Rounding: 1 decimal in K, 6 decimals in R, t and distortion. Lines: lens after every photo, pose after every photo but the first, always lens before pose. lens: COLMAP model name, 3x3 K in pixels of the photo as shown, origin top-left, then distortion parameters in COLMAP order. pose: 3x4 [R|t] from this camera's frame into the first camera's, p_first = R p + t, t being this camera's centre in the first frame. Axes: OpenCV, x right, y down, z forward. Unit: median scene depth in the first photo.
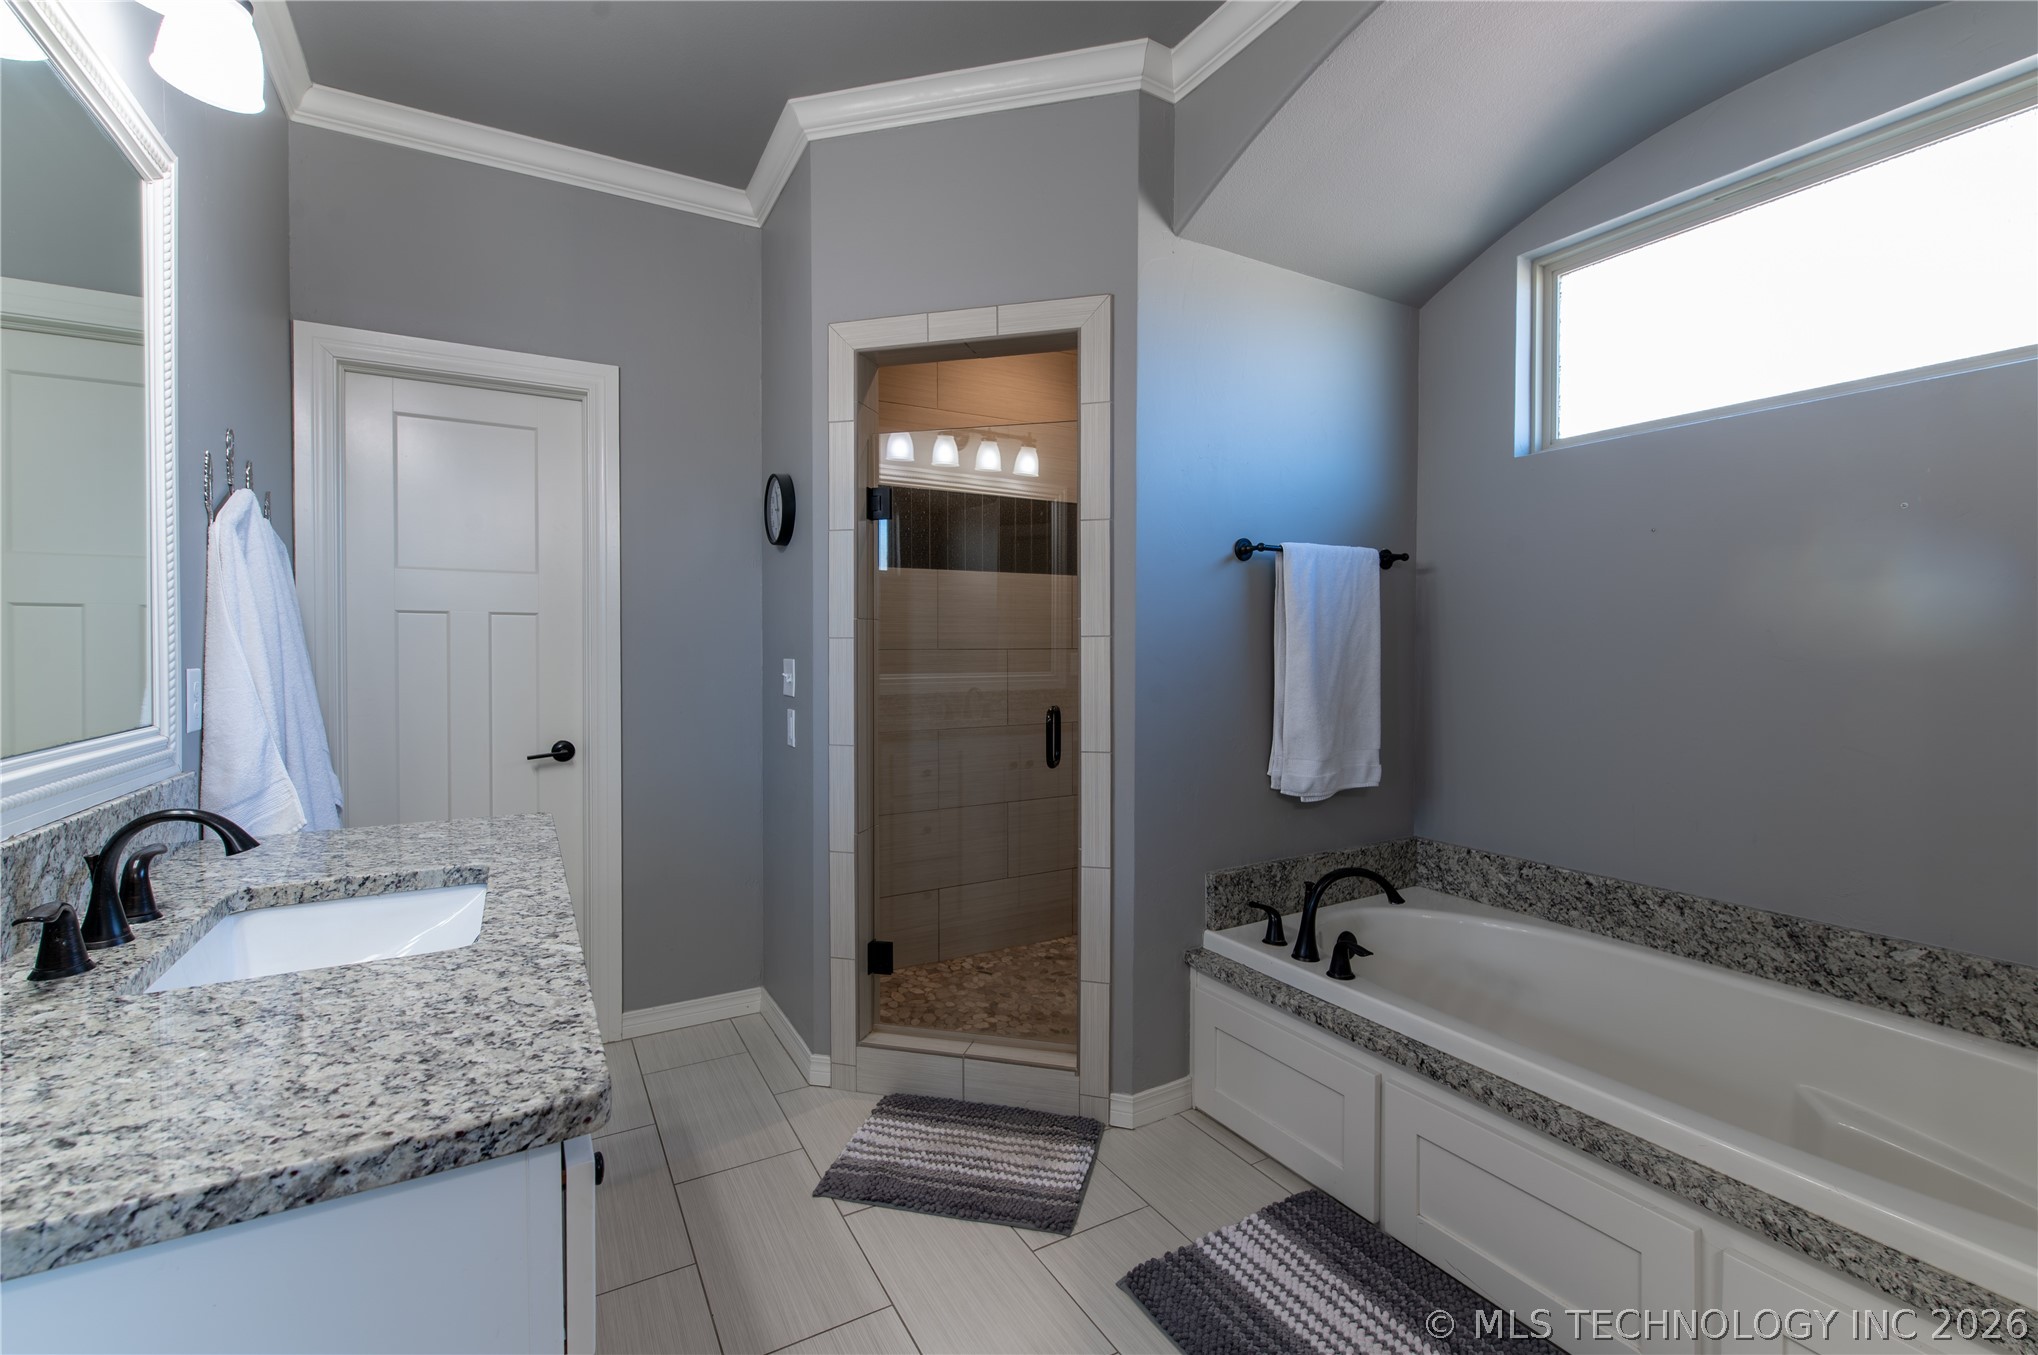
lens RADIAL K [[883.2, 0, 1028.8], [0, 883.2, 662.3], [0, 0, 1]] dist [0.002172, -0.000760]
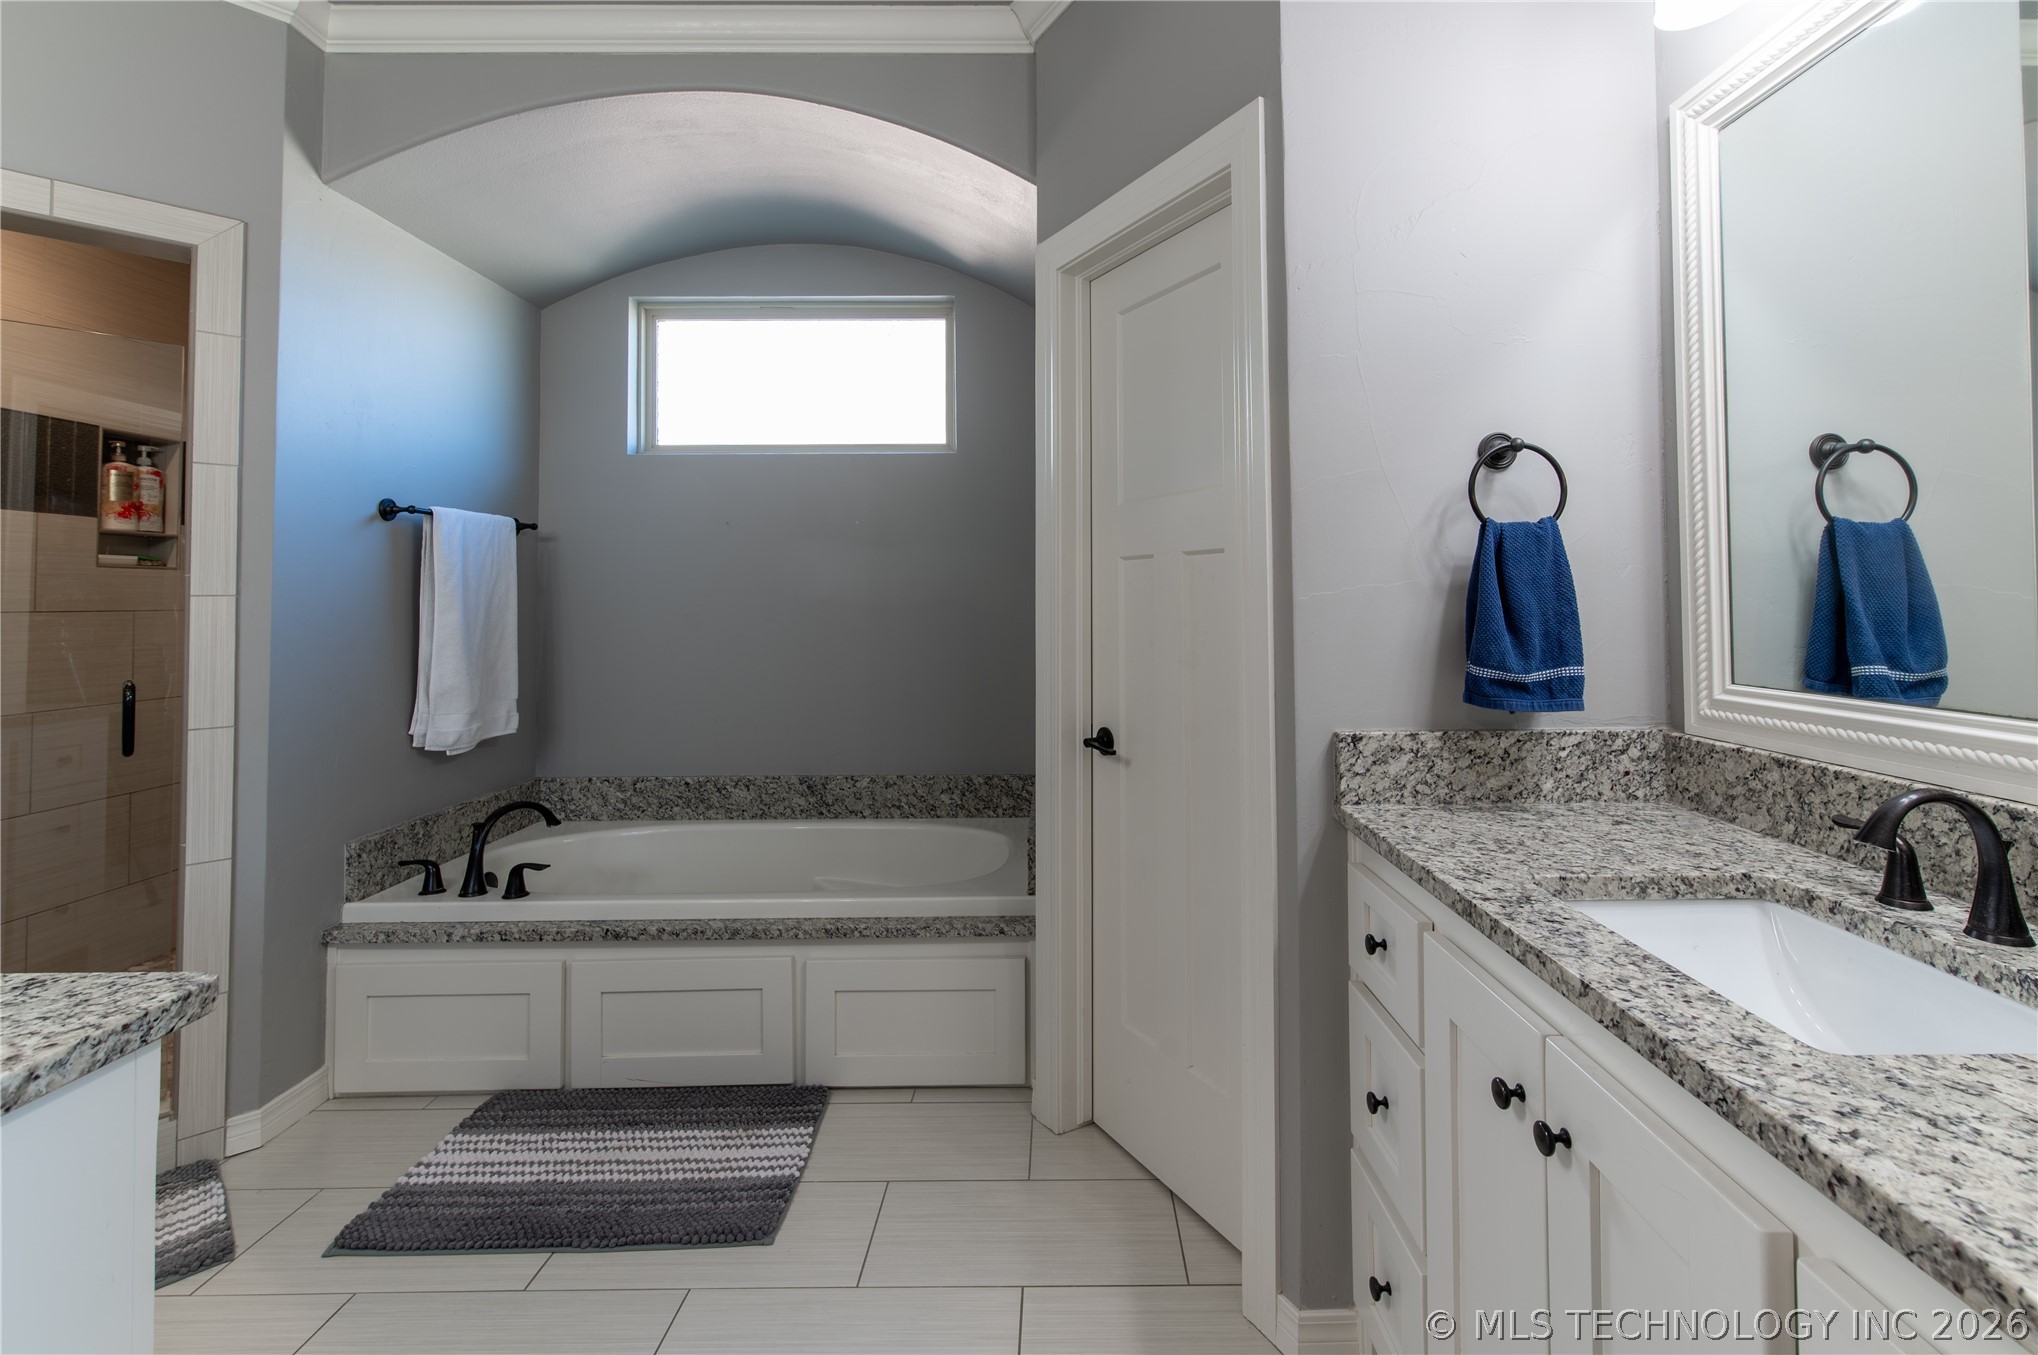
lens RADIAL K [[883.2, 0, 1028.8], [0, 883.2, 662.3], [0, 0, 1]] dist [0.002172, -0.000760]
pose [[0.524672, -0.059361, 0.849232, -0.238771], [0.021331, 0.998169, 0.056593, 0.003896], [-0.851037, -0.011577, 0.524978, -0.149494]]
